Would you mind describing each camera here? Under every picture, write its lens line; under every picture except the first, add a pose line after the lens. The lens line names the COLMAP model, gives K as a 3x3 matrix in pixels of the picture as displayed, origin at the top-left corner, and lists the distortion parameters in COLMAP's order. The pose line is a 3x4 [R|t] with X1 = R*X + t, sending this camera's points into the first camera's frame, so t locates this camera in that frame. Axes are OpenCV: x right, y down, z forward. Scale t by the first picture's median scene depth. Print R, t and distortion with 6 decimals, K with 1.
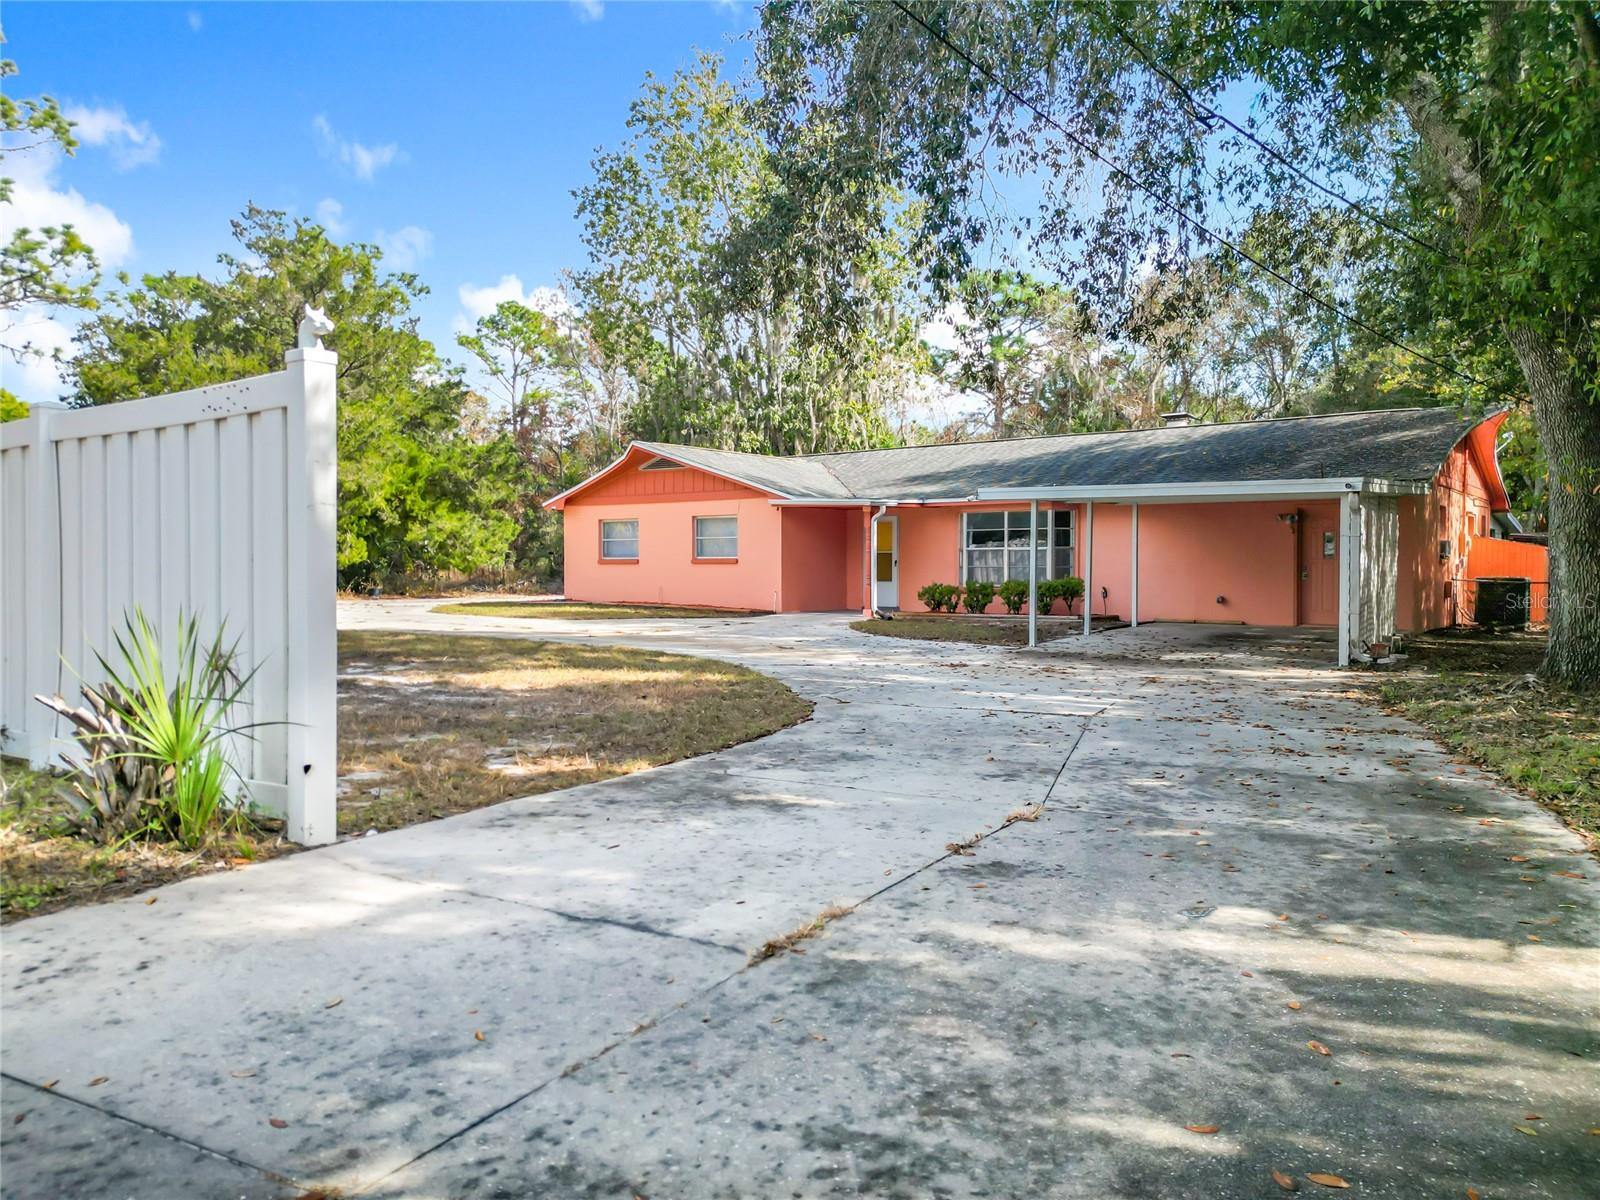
lens RADIAL K [[1203.5, 0, 804.7], [0, 1203.5, 556.0], [0, 0, 1]] dist [0.087147, 0.001431]
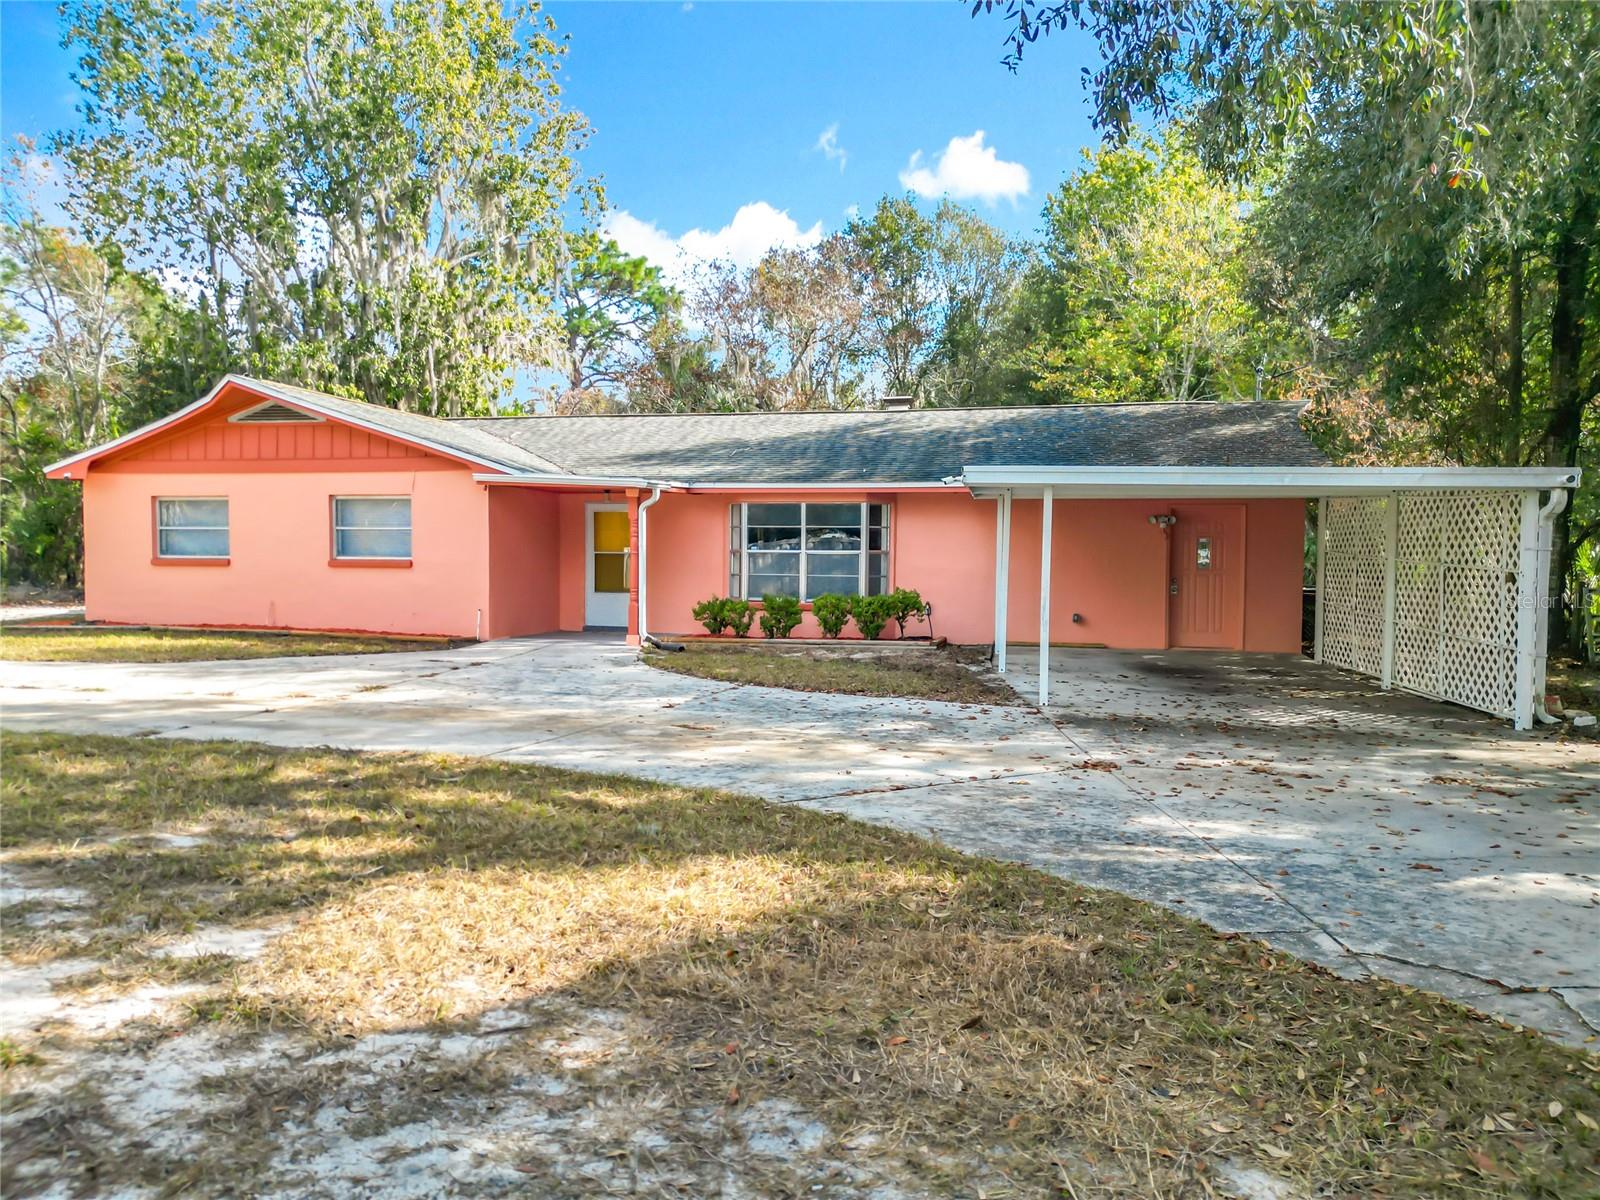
lens RADIAL K [[1160.2, 0, 800.0], [0, 1160.2, 600.0], [0, 0, 1]] dist [0.077941, -0.087865]
pose [[0.909969, -0.006506, 0.414626, -0.101702], [-0.012260, 0.999018, 0.042583, -0.005066], [-0.414495, -0.043832, 0.908995, 0.246783]]
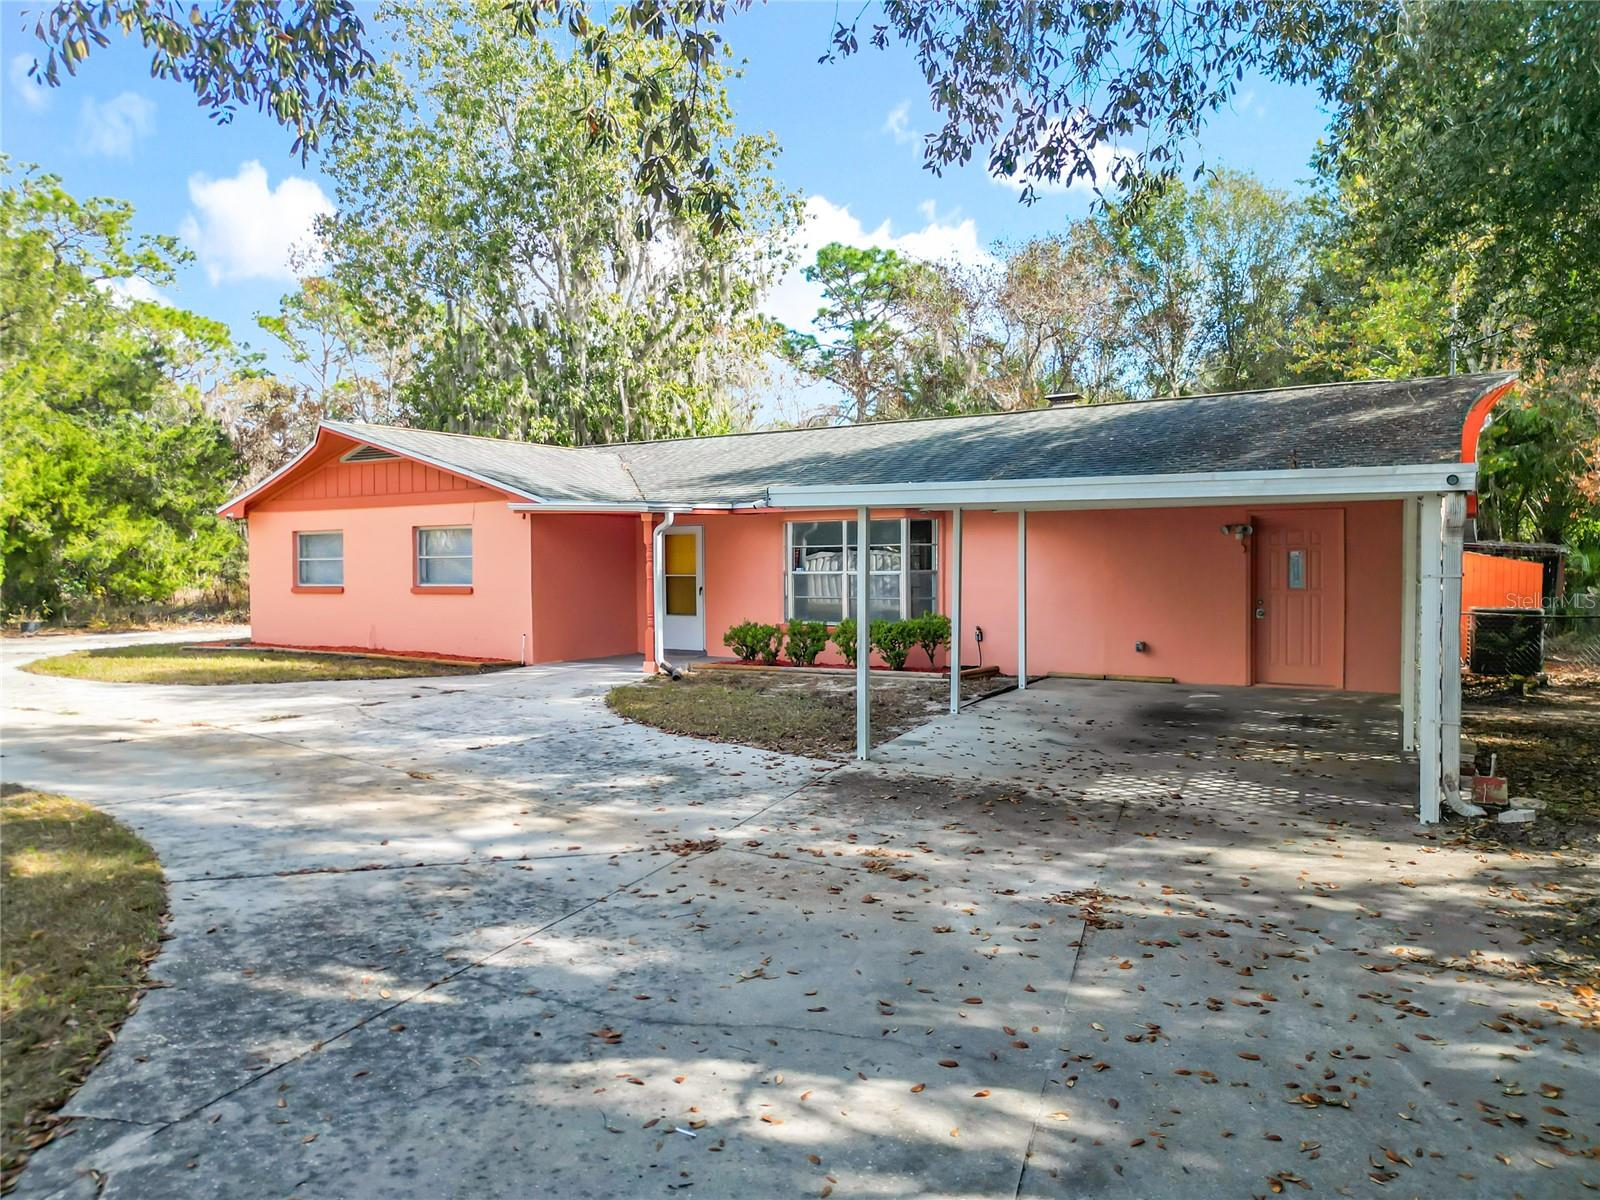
lens RADIAL K [[1160.2, 0, 800.0], [0, 1160.2, 600.0], [0, 0, 1]] dist [0.077941, -0.087865]
pose [[0.995470, -0.010240, 0.094524, 0.055769], [0.006594, 0.999225, 0.038801, -0.012392], [-0.094848, -0.038002, 0.994766, 0.235482]]
